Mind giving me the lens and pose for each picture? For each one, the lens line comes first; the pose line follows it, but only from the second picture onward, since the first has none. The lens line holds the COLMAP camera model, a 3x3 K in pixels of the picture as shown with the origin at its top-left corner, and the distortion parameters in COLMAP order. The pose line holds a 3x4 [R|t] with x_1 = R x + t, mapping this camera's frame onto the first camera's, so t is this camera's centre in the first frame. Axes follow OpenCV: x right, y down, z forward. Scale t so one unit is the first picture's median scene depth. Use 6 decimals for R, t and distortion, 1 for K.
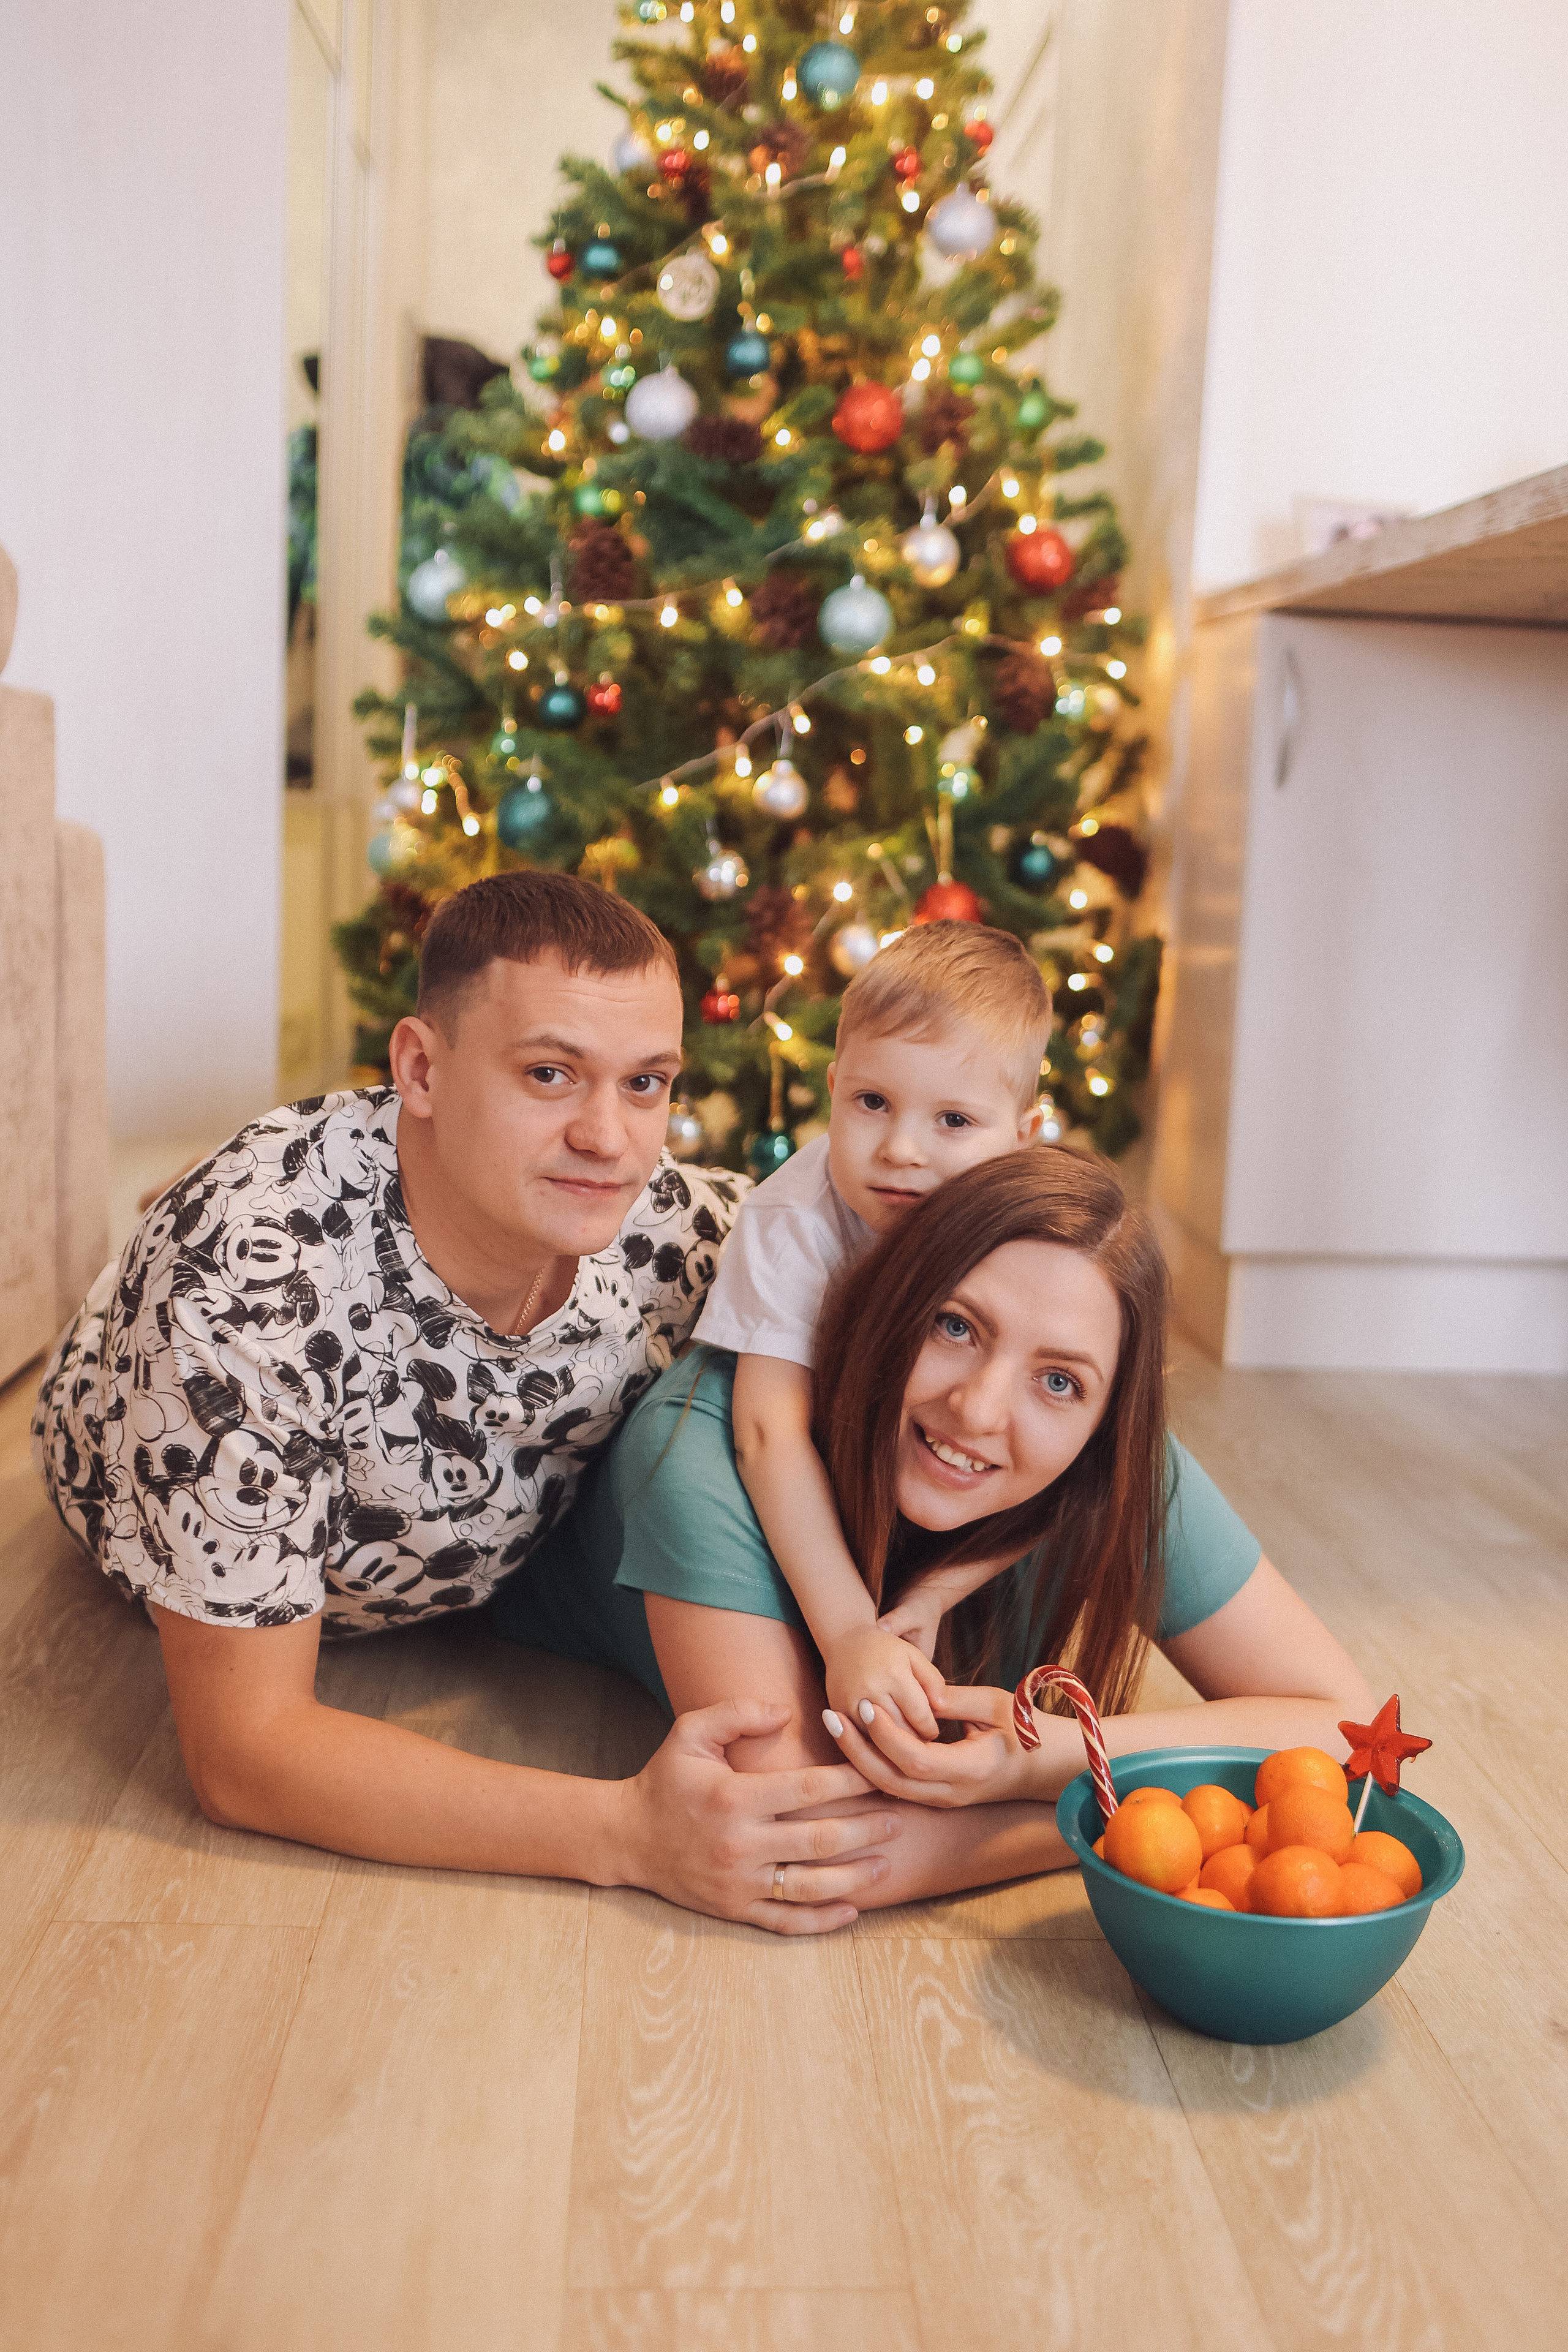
lens RADIAL K [[2332.2, 0, 784.0], [0, 2332.2, 1176.0], [0, 0, 1]] dist [-0.102671, 0.115674]
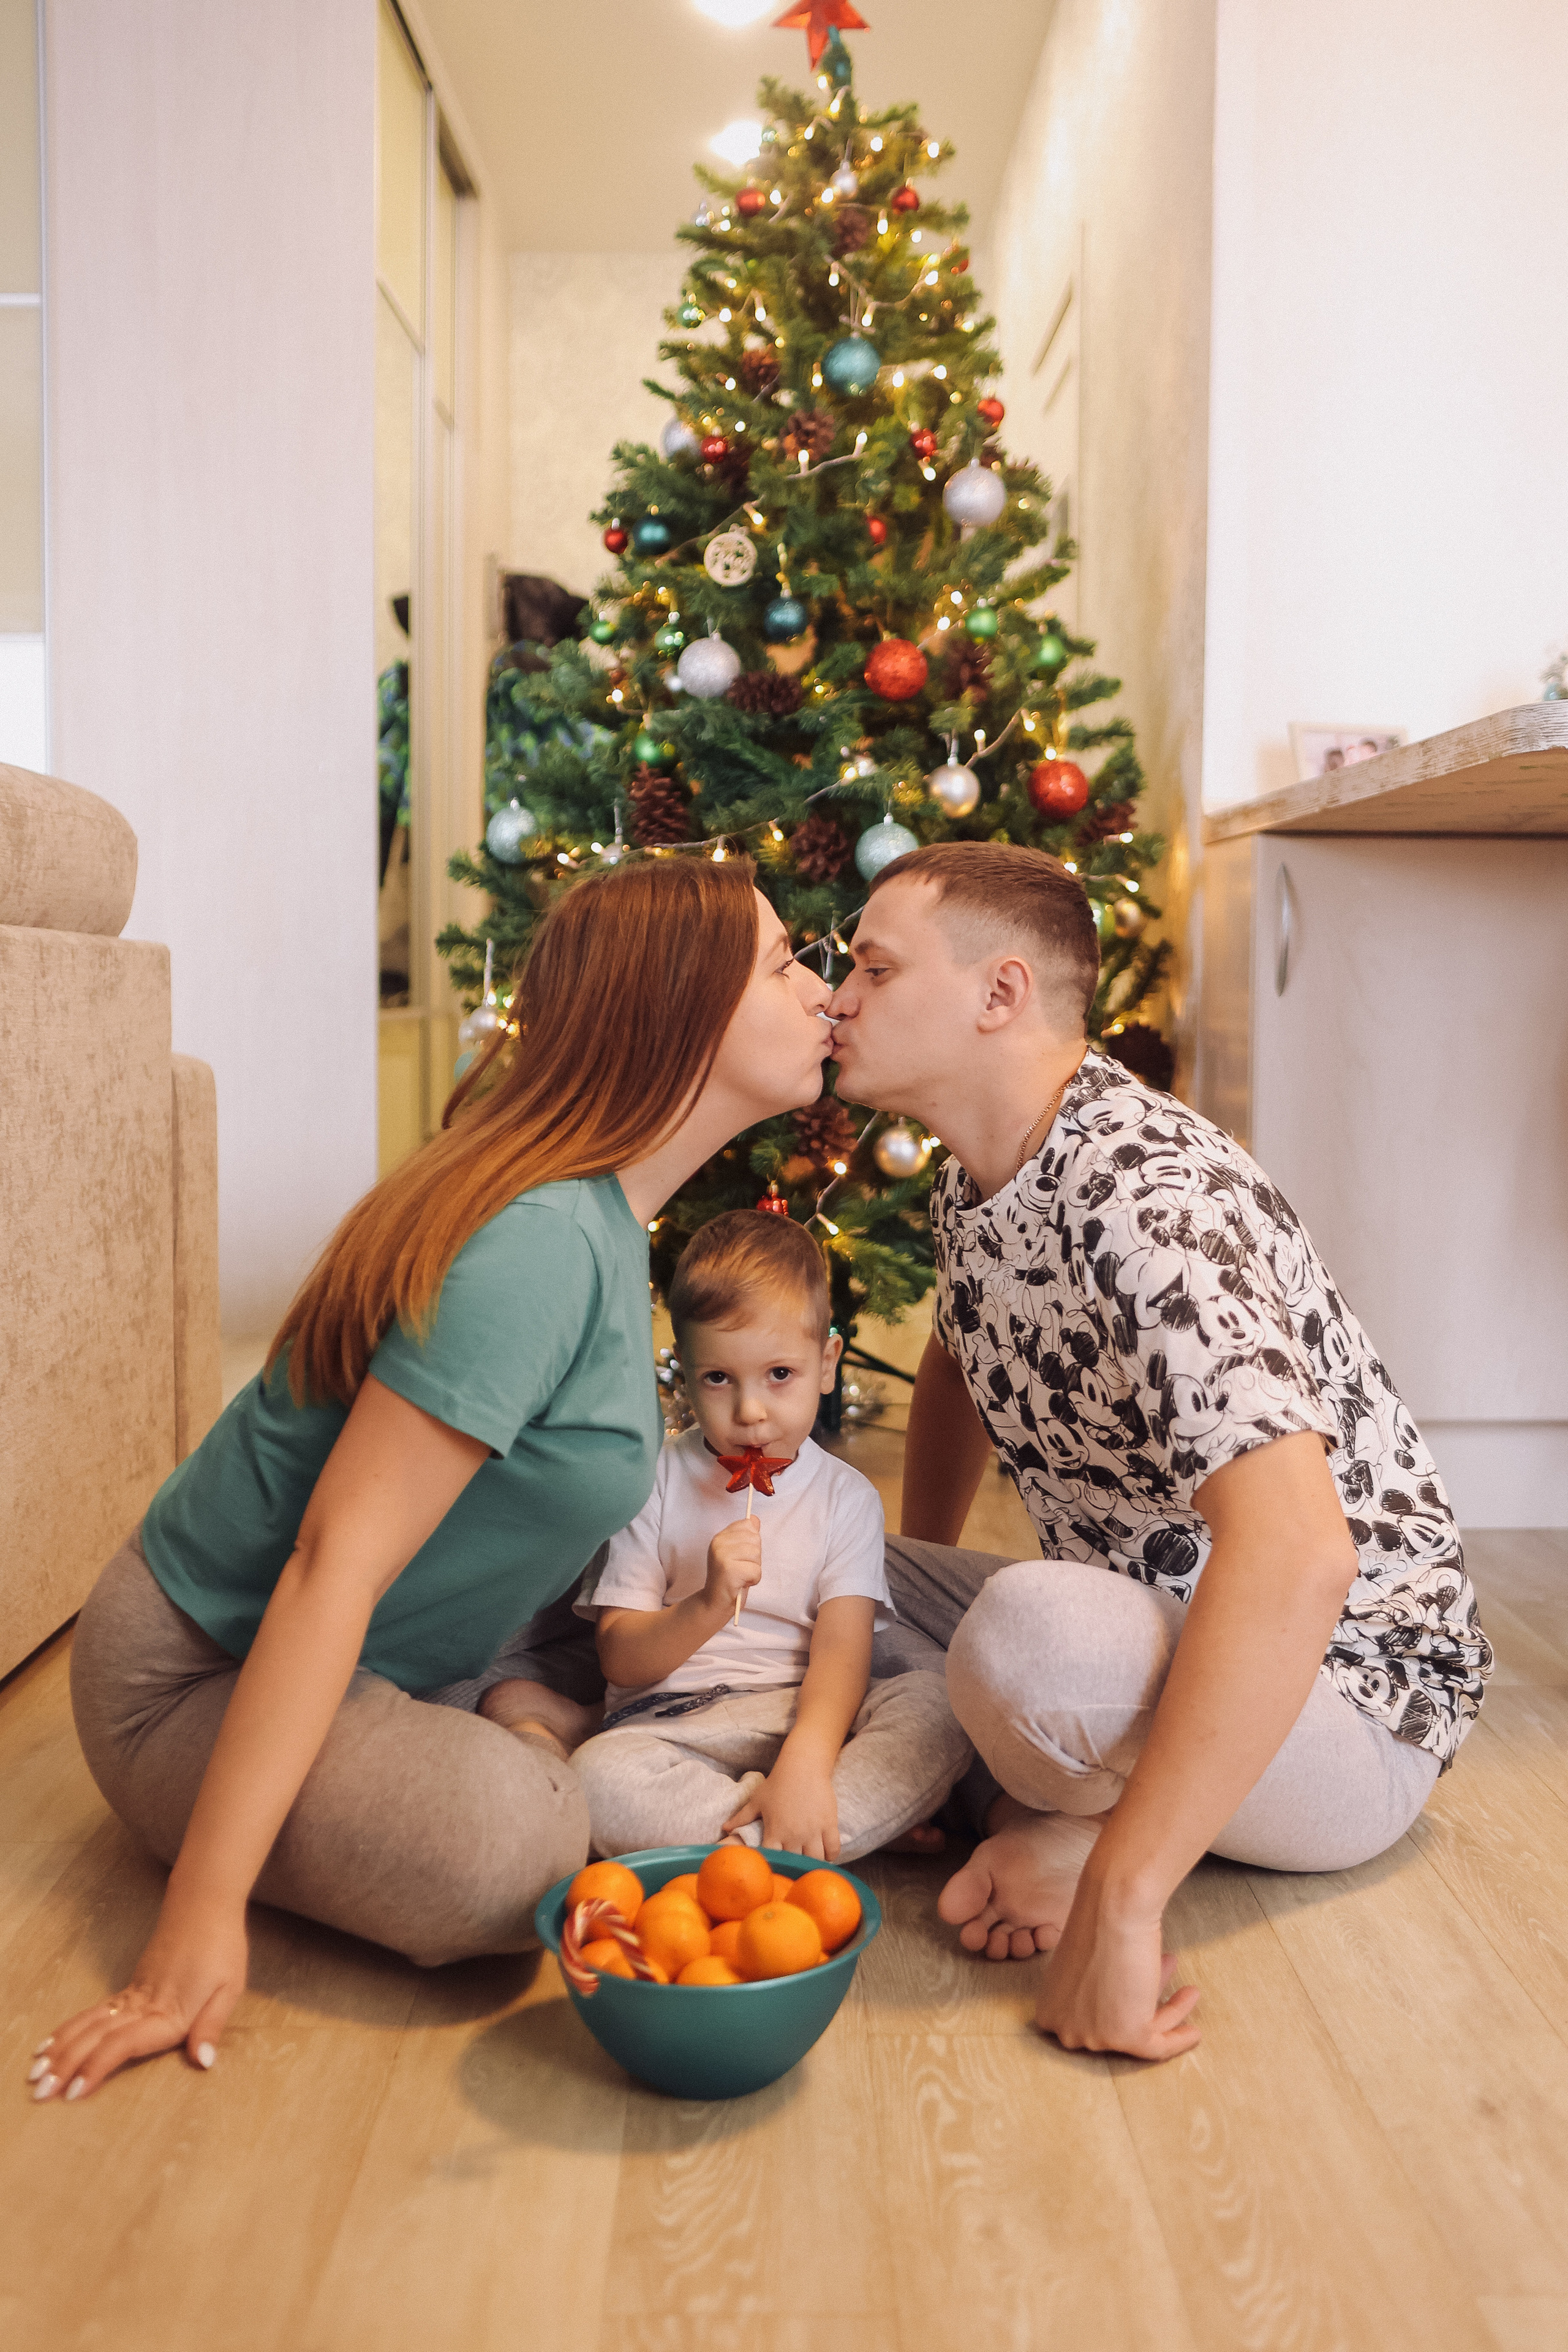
lens RADIAL K [[2321.0, 0, 778.0], [0, 2321.0, 1166.8], [0, 0, 1]] dist [-0.096667, 0.117829]
pose [[0.998499, -0.028759, -0.046606, 0.025430], [0.024938, 0.996435, -0.080592, -0.004205], [0.048758, 0.079309, 0.995657, -0.084702]]
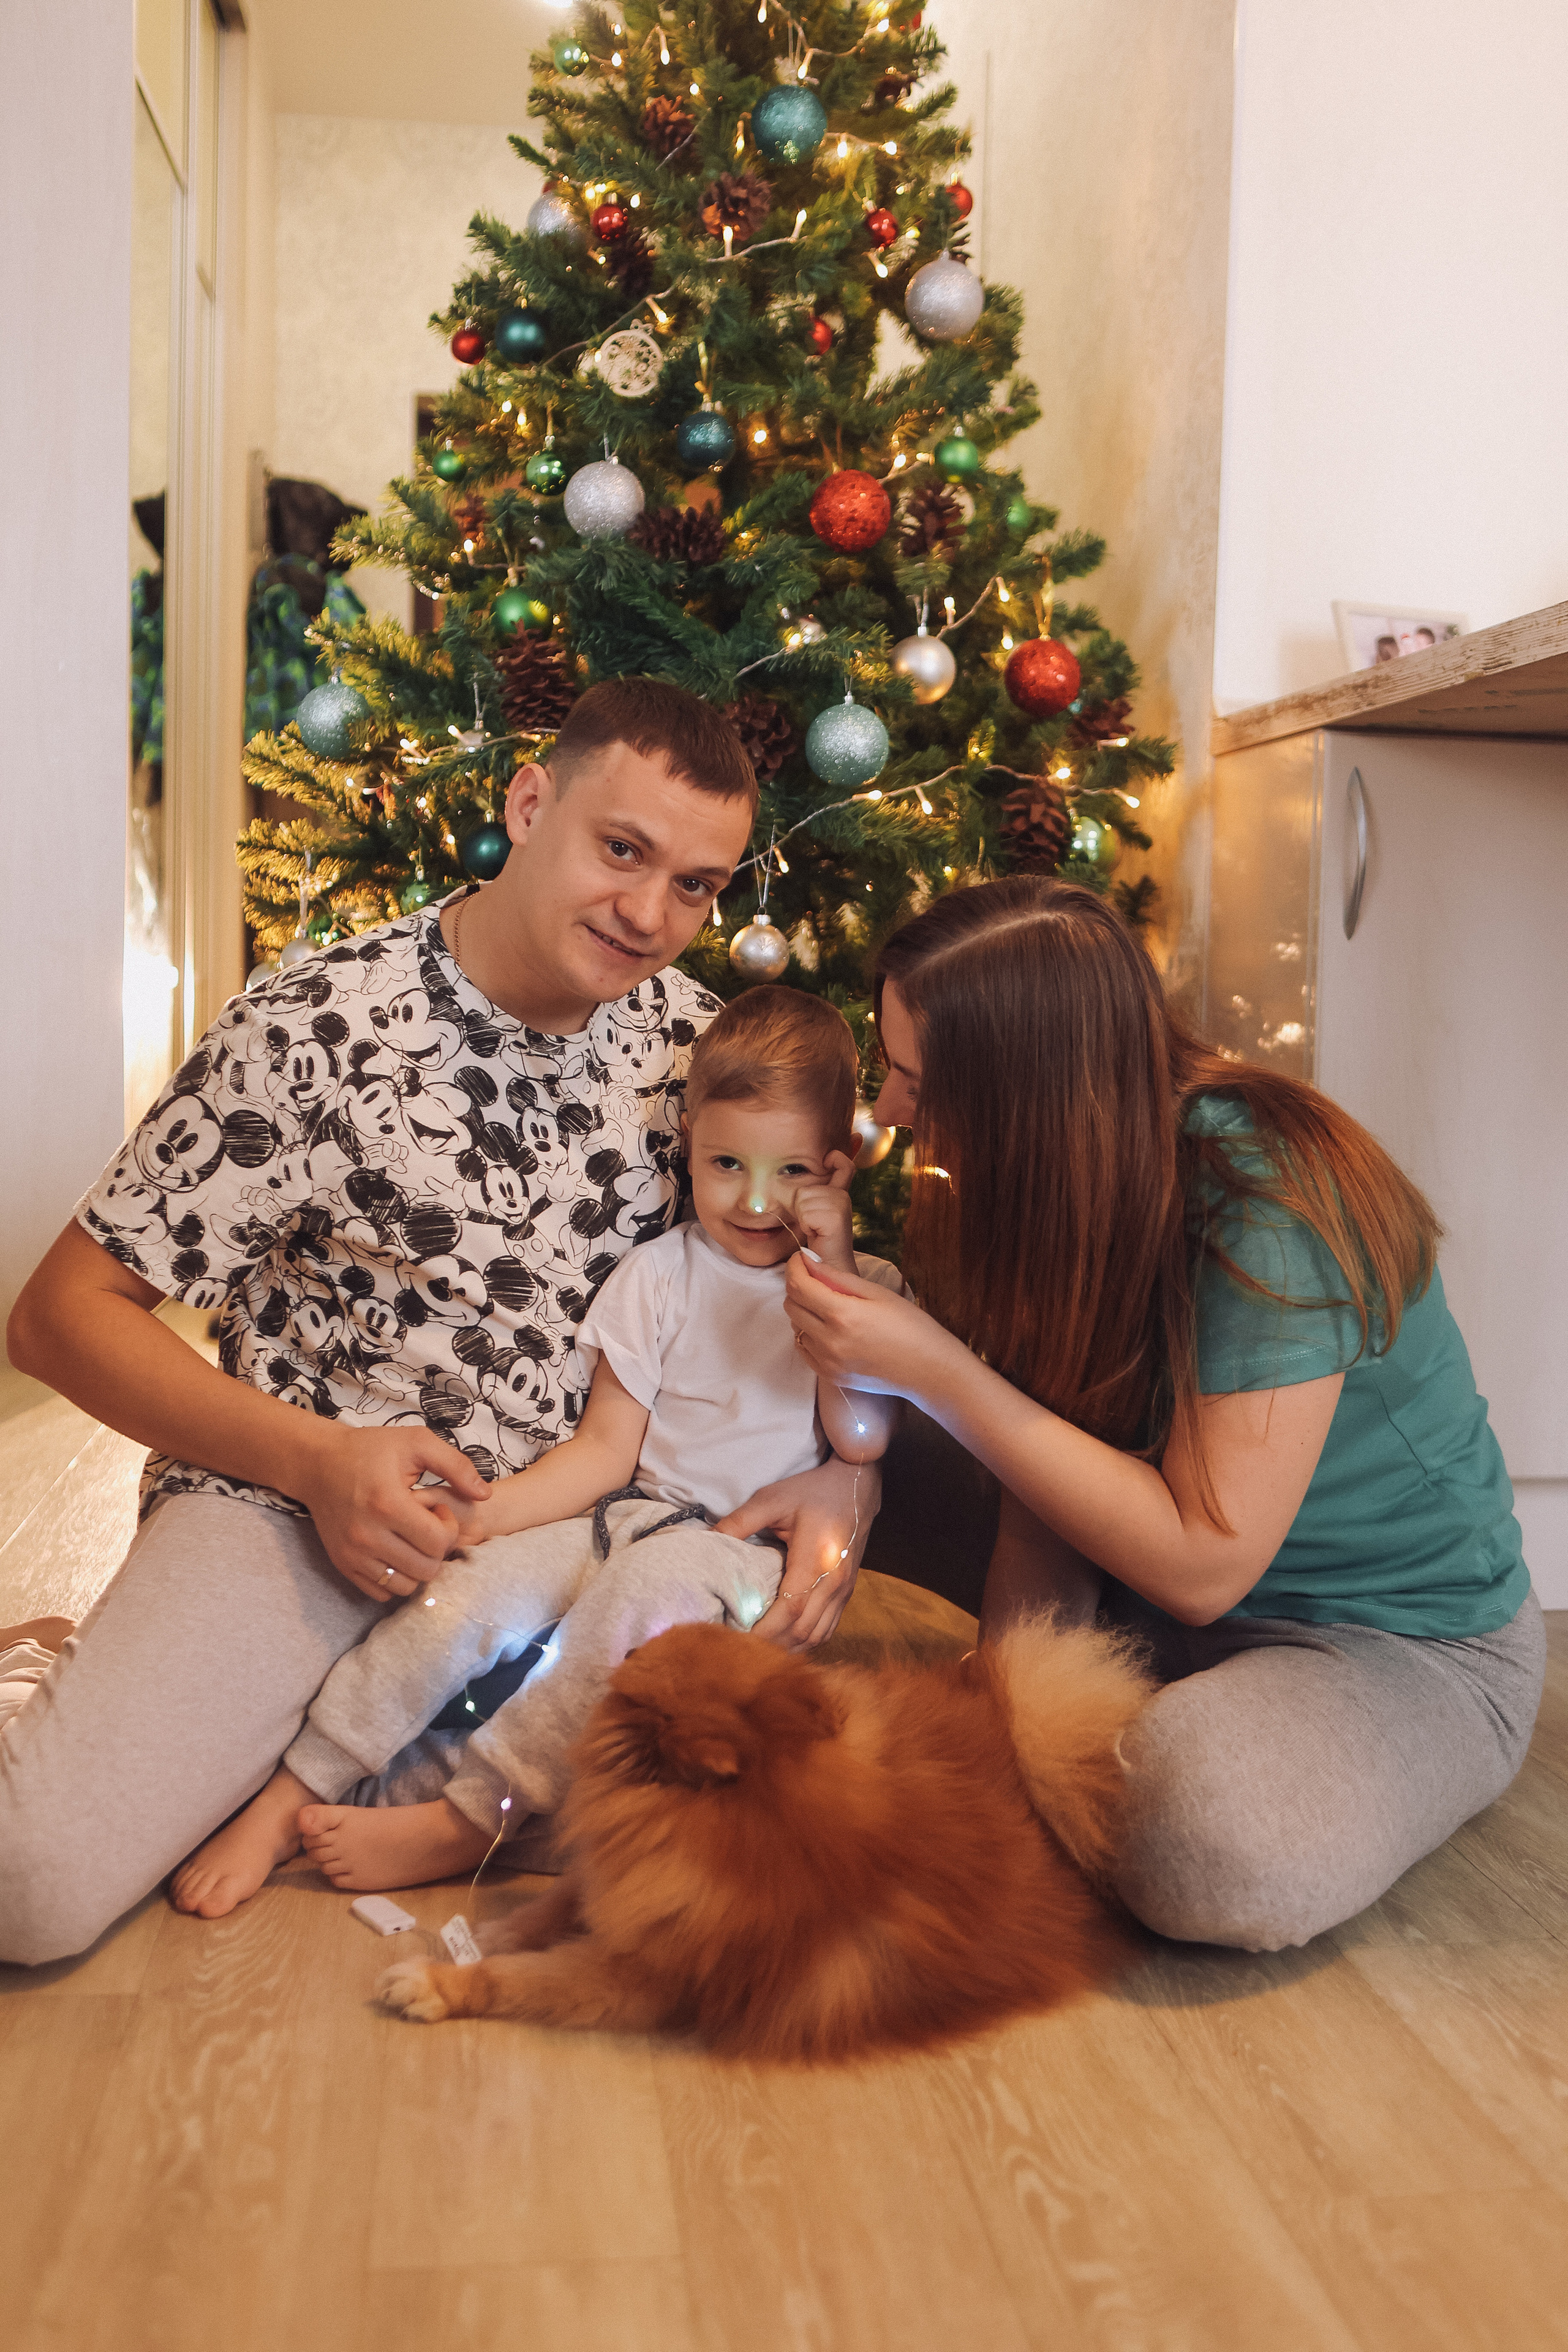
lens RADIAL K [[2322.6, 0, 789.0], [0, 2322.6, 1170.3], [0, 0, 1]] dist [-0.094330, 0.114435]
pose [[0.996587, -0.023663, 0.079085, -0.059260], [0.029721, 0.996640, -0.076327, -0.022083], [-0.077013, 0.078417, 0.993942, 0.177537]]
